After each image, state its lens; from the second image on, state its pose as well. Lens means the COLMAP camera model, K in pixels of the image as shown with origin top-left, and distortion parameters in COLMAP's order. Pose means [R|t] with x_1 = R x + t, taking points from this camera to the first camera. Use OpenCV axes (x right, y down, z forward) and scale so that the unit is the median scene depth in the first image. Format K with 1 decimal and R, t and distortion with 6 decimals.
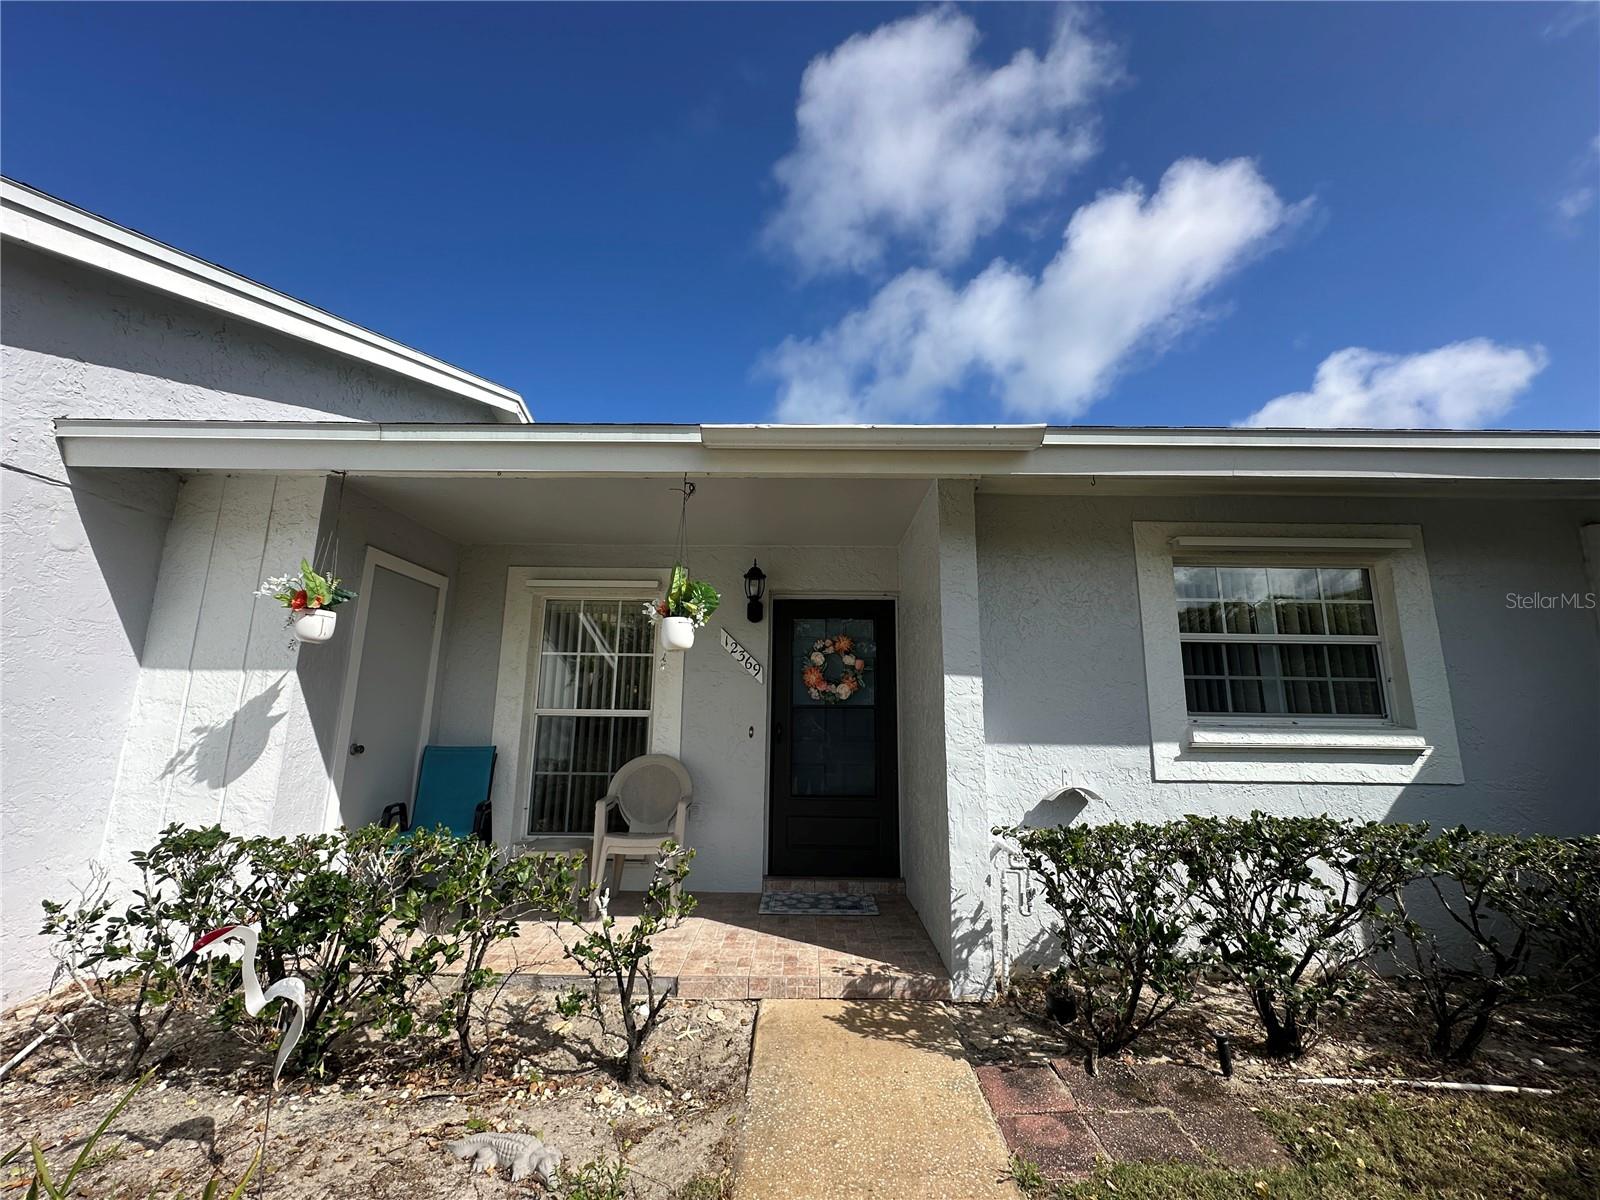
lens RADIAL K [[638.8, 0, 800.9], [0, 638.8, 601.4], [0, 0, 1]] dist [-0.001667, 0.000076]
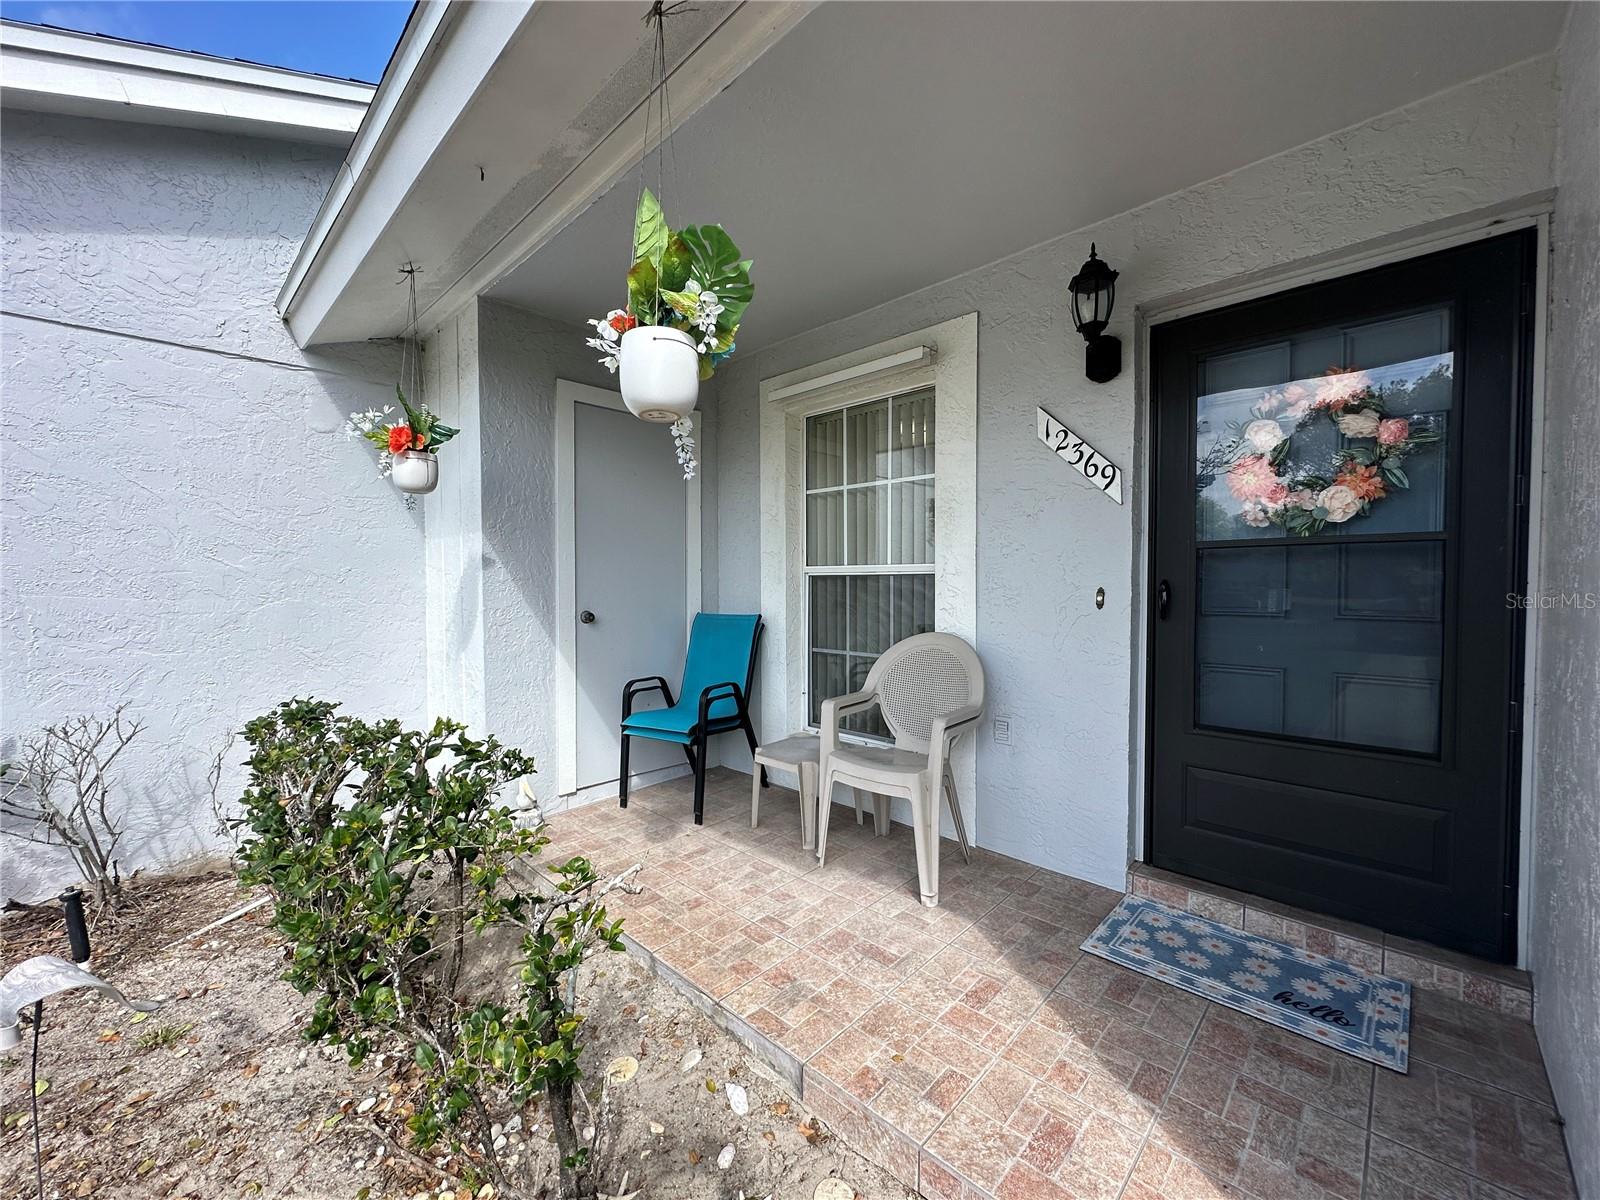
lens RADIAL K [[638.8, 0, 800.9], [0, 638.8, 601.4], [0, 0, 1]] dist [-0.001667, 0.000076]
pose [[0.721529, 0.005812, -0.692359, 0.105548], [0.141157, 0.977729, 0.155312, 0.092065], [0.677842, -0.209793, 0.704640, 0.468452]]
